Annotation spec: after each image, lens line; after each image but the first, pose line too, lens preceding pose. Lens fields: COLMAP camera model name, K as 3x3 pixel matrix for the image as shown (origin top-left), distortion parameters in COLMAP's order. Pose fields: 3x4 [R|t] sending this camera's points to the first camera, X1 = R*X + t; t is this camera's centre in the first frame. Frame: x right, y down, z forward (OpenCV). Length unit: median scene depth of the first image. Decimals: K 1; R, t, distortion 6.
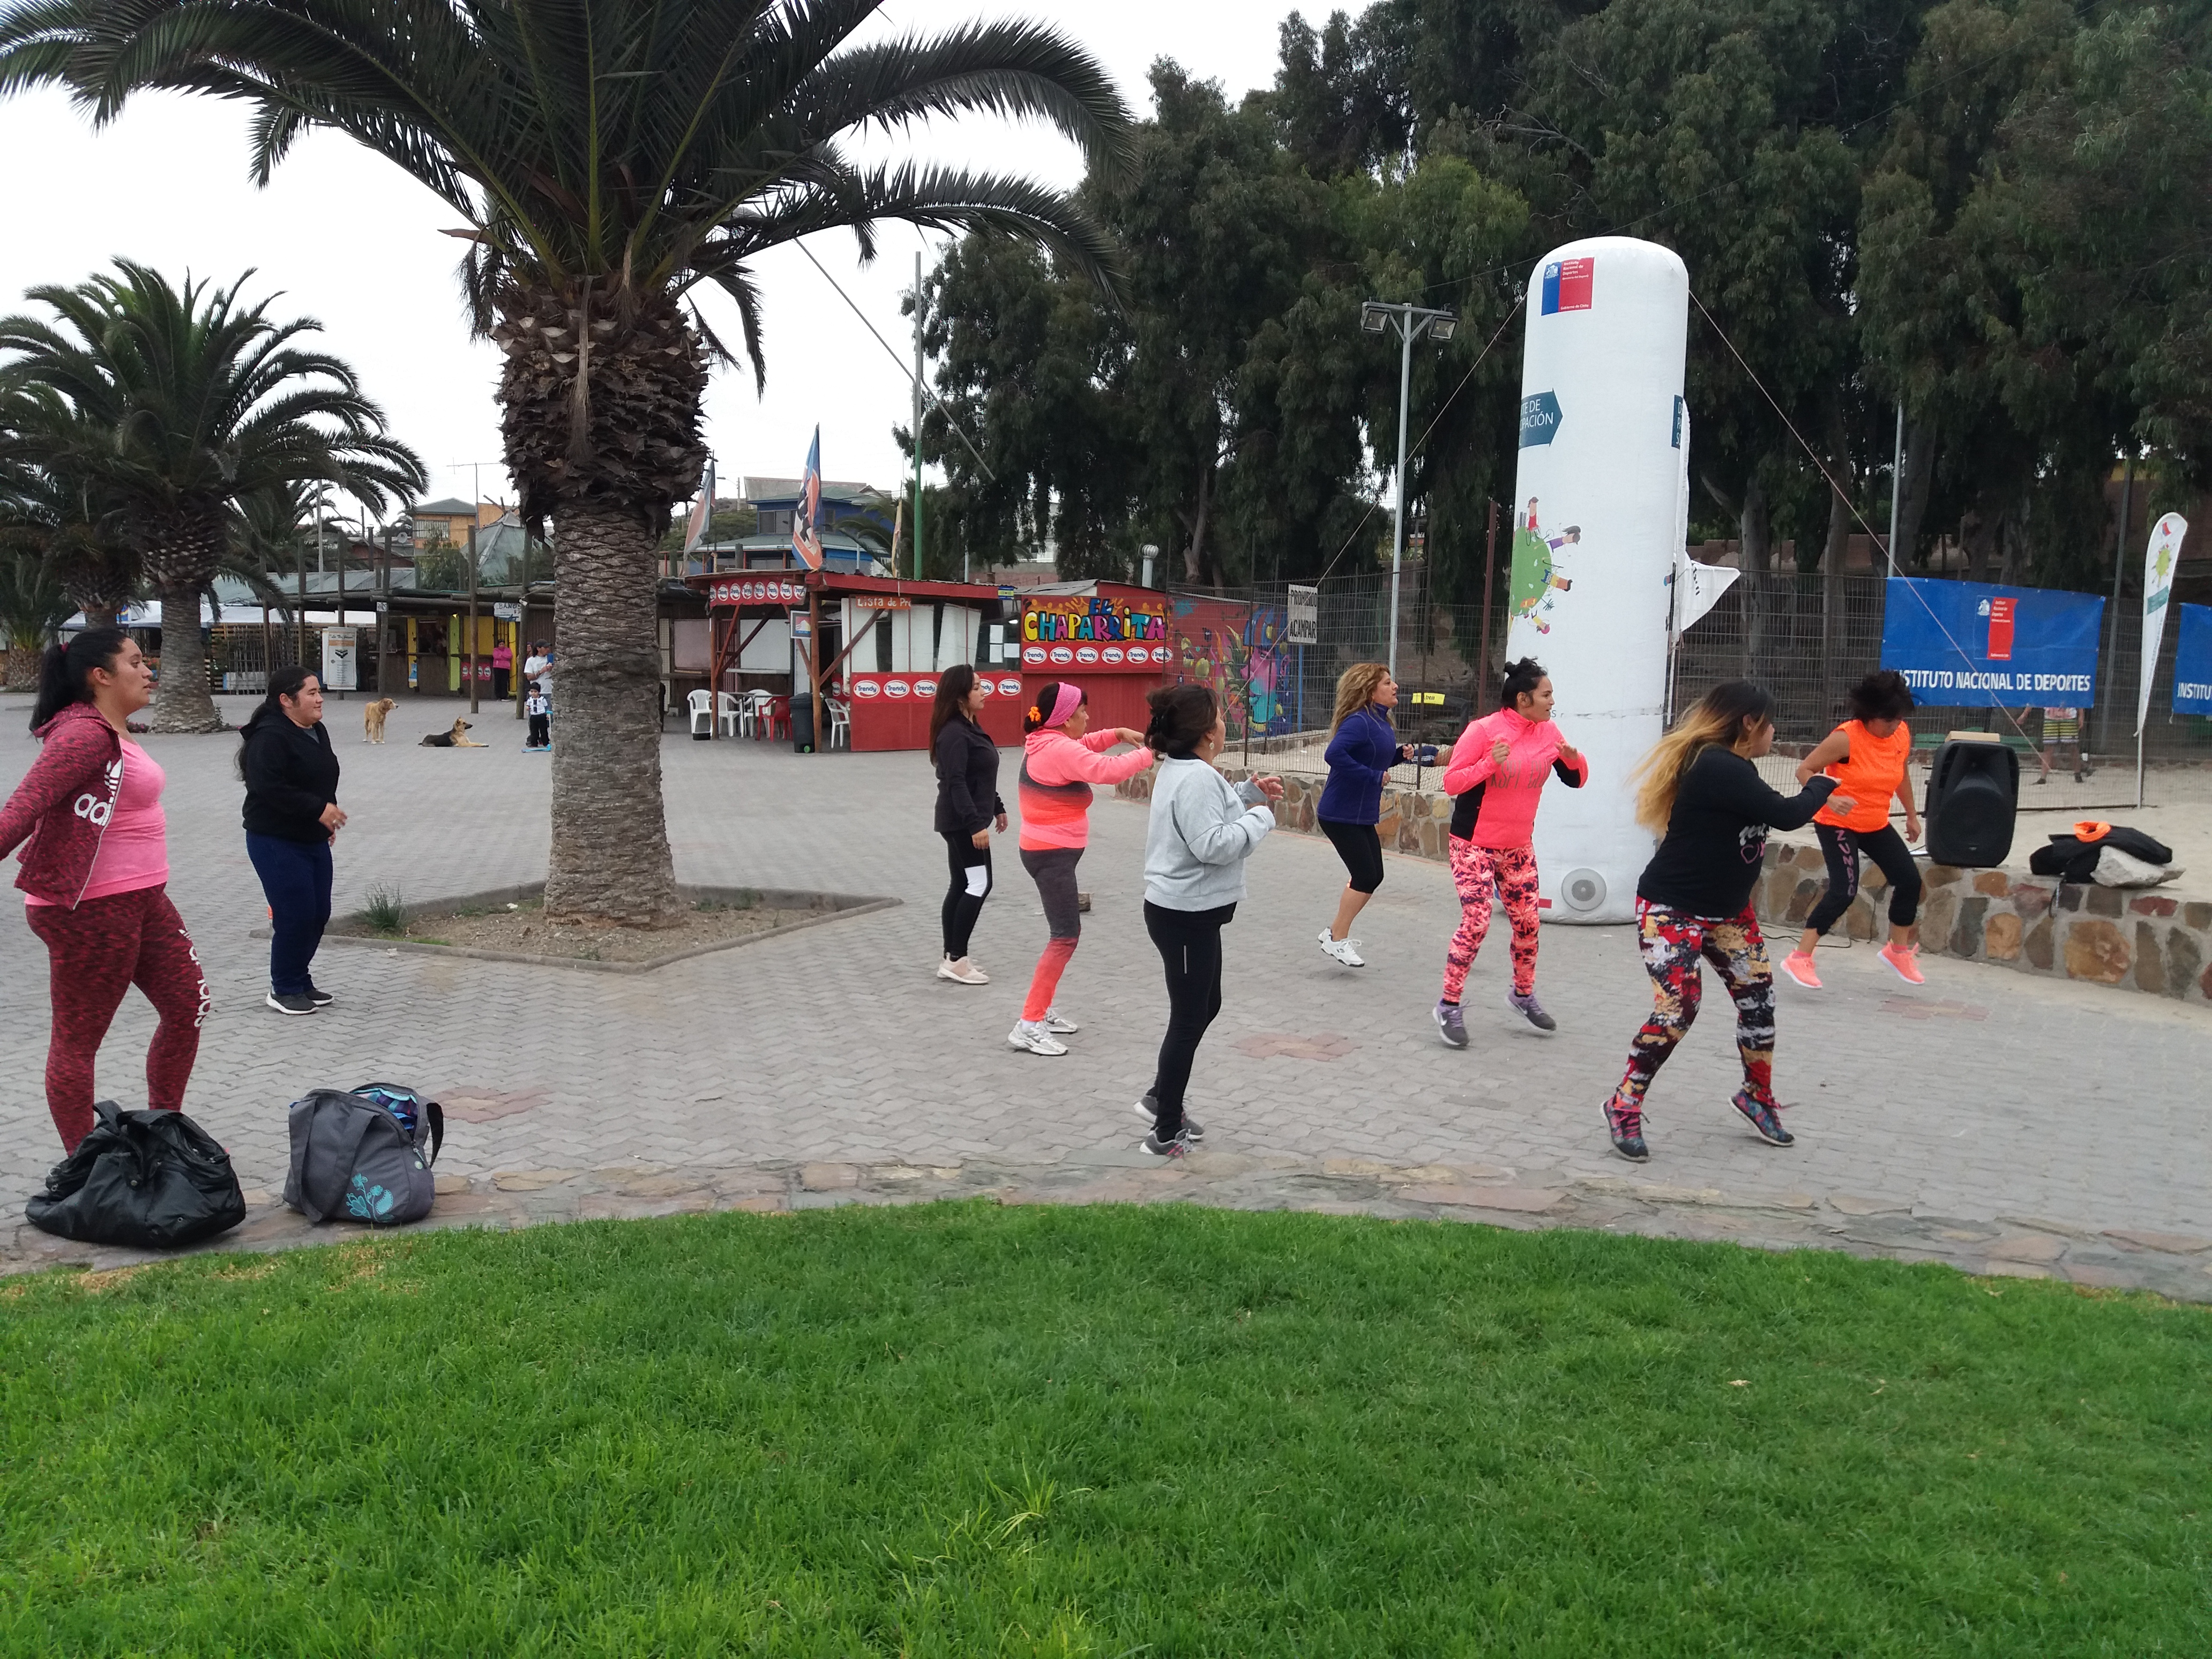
lens RADIAL K [[1828.7, 0, 1103.4], [0, 1828.7, 825.8], [0, 0, 1]] dist [0.104546, -0.153615]
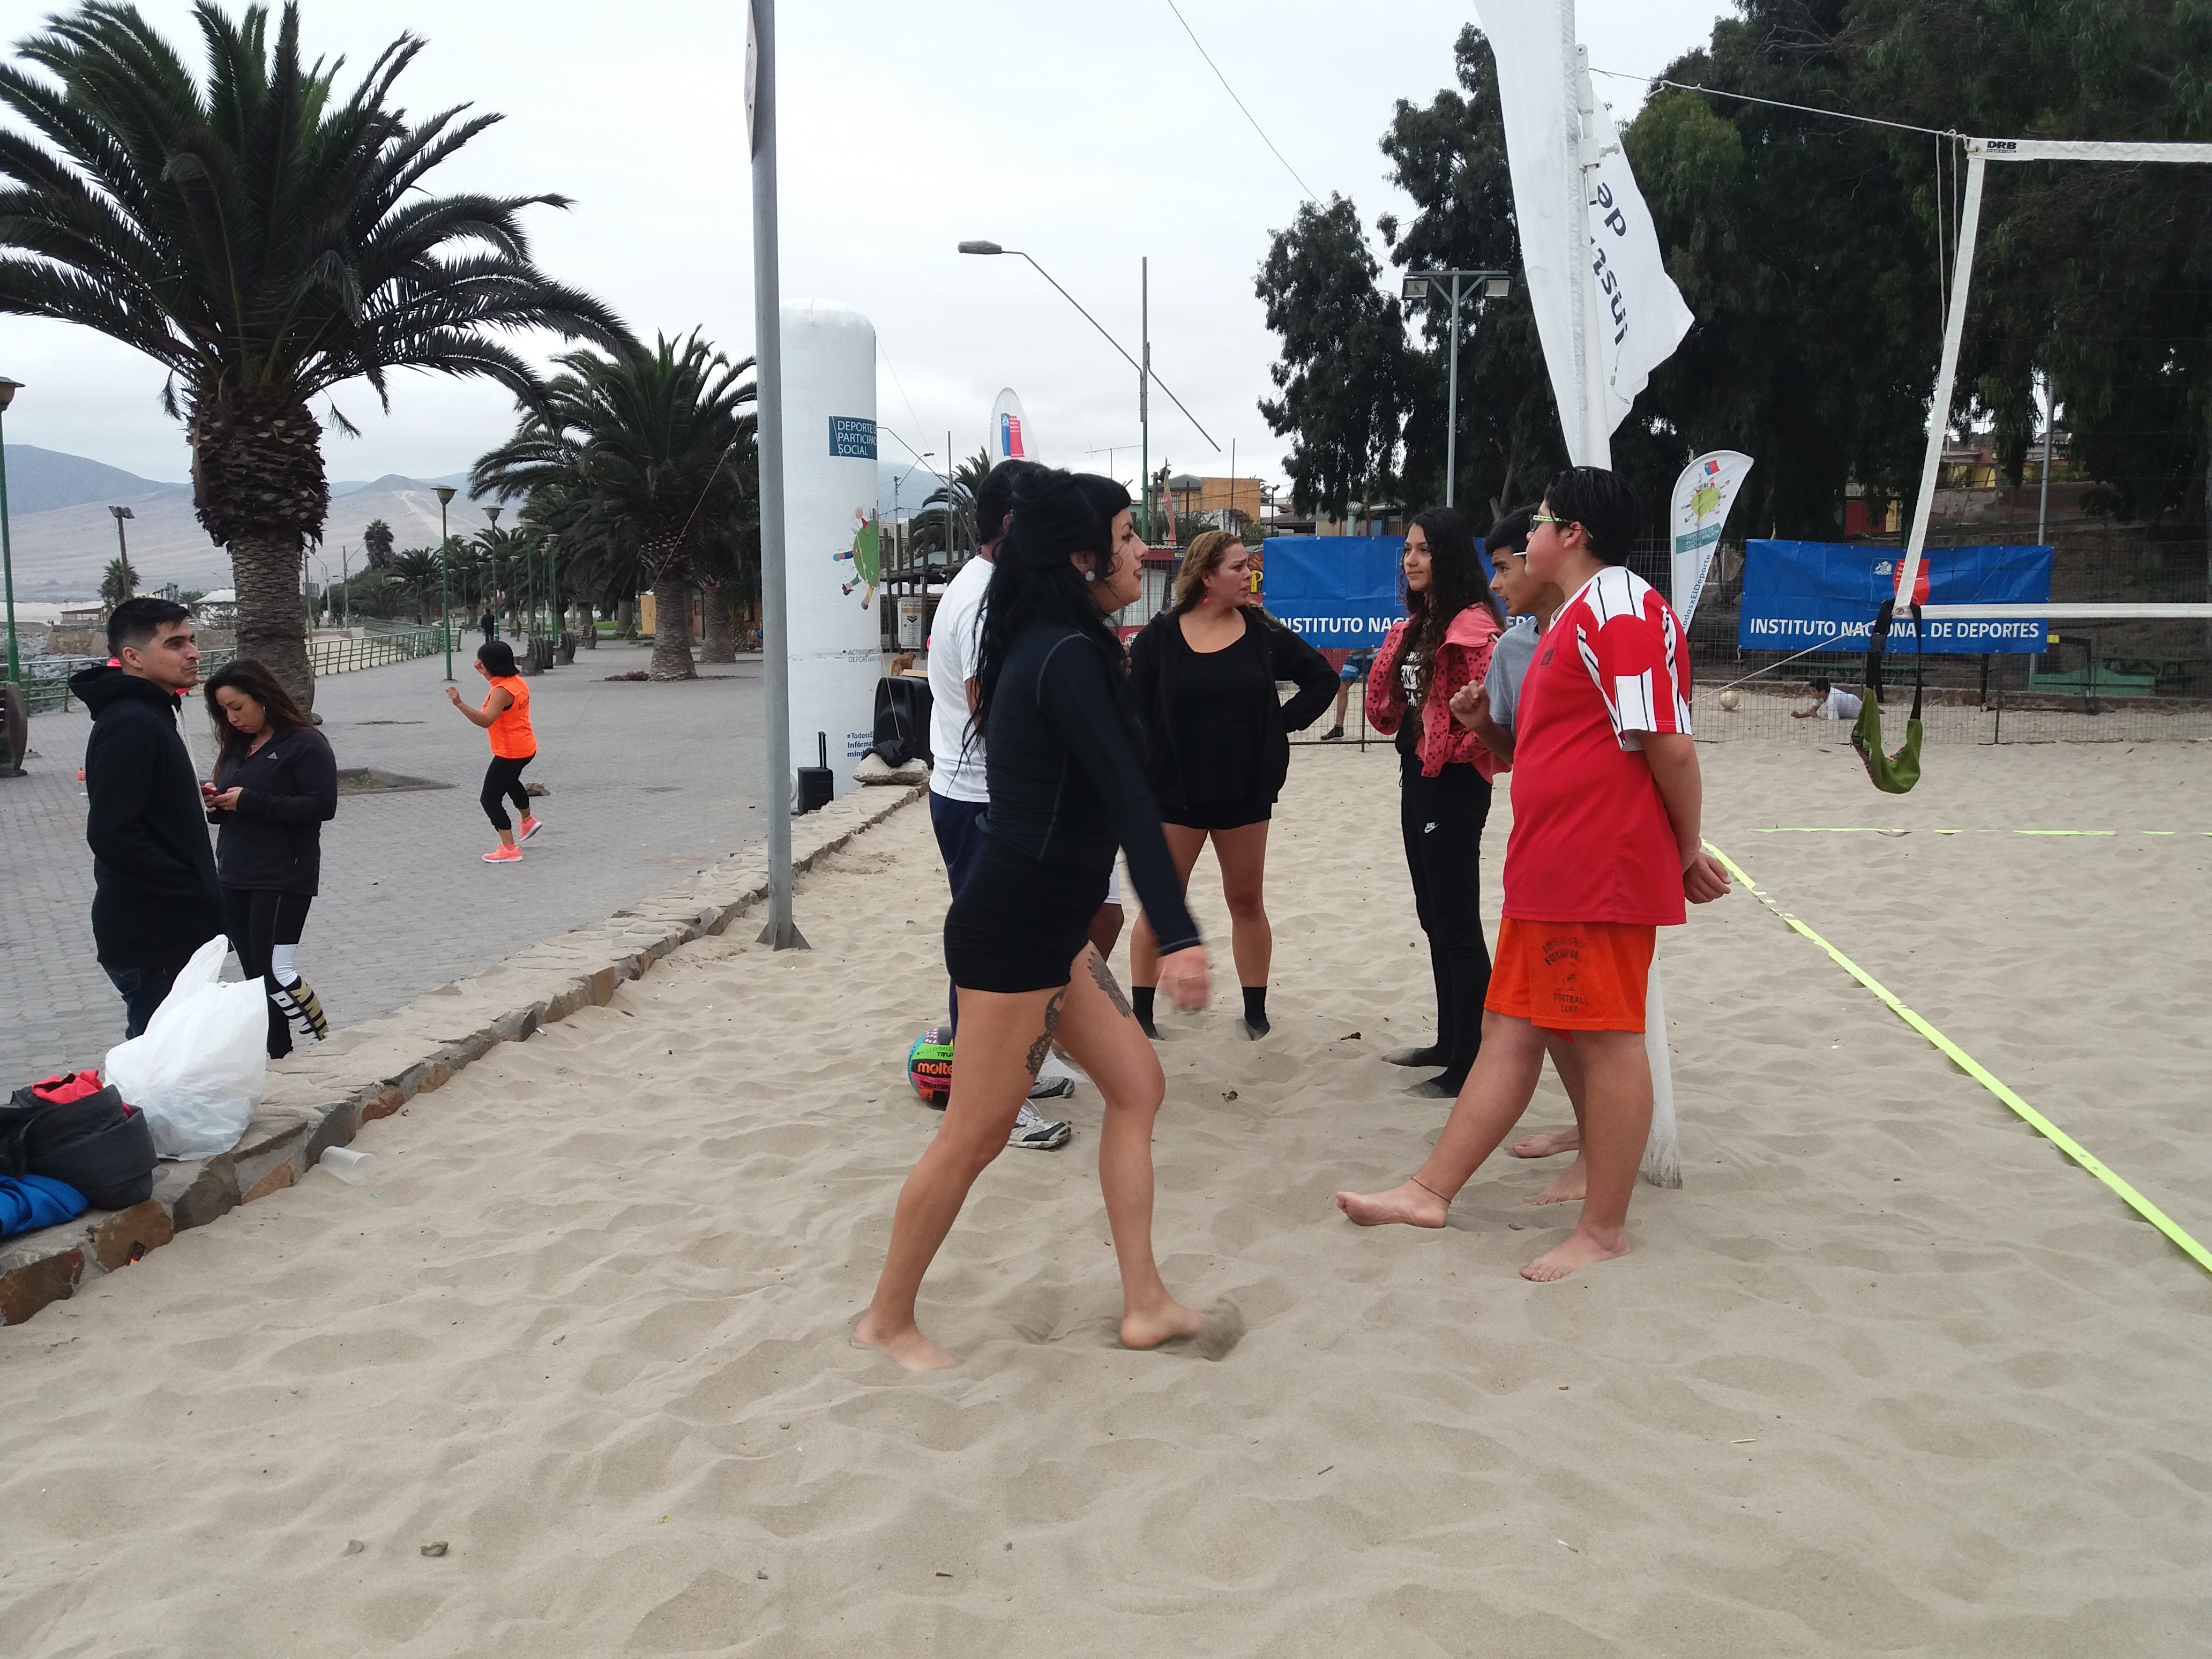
lens RADIAL K [[1825.8, 0, 1097.4], [0, 1825.8, 836.7], [0, 0, 1]] dist [0.088623, -0.180593]
pose [[0.876847, 0.036925, -0.479350, 1.236187], [-0.021937, 0.999081, 0.036832, 0.019908], [0.480269, -0.021780, 0.876851, -0.077142]]
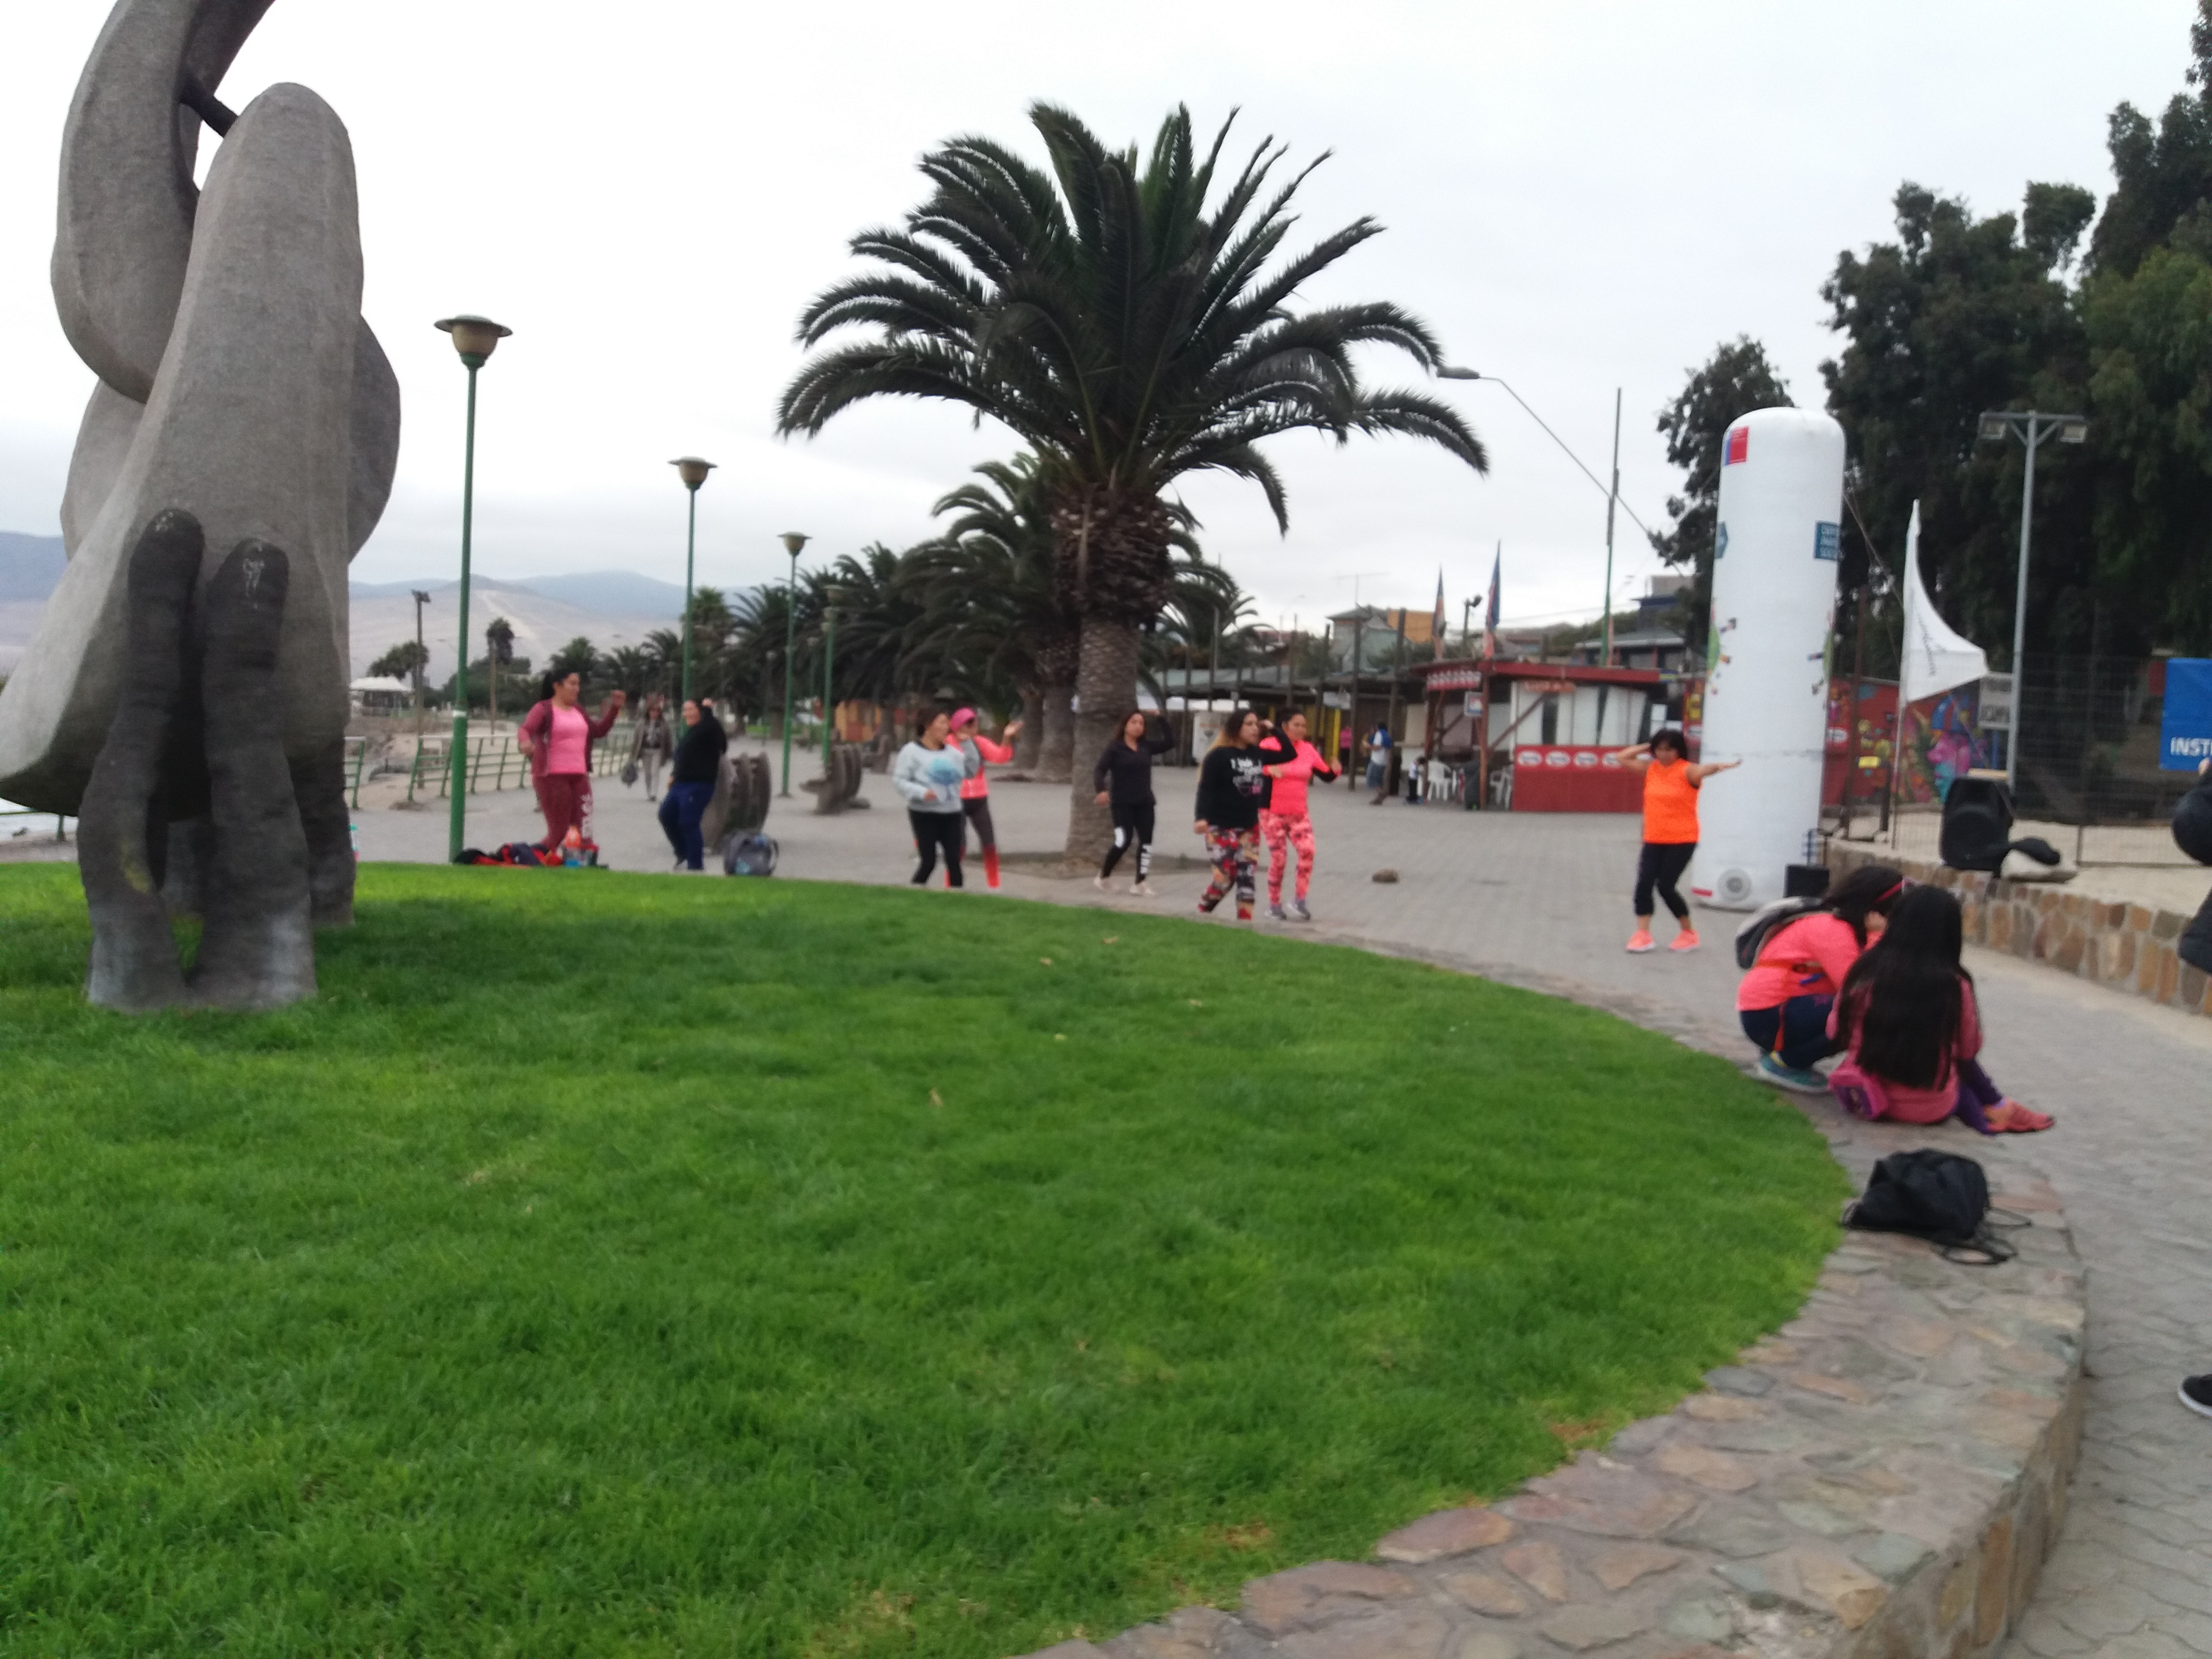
lens RADIAL K [[1828.3, 0, 1100.8], [0, 1828.3, 822.4], [0, 0, 1]] dist [0.094256, -0.189437]
pose [[0.876410, 0.038228, -0.480046, 0.559737], [-0.063956, 0.997254, -0.037347, 0.079567], [0.477300, 0.063433, 0.876448, -0.471234]]
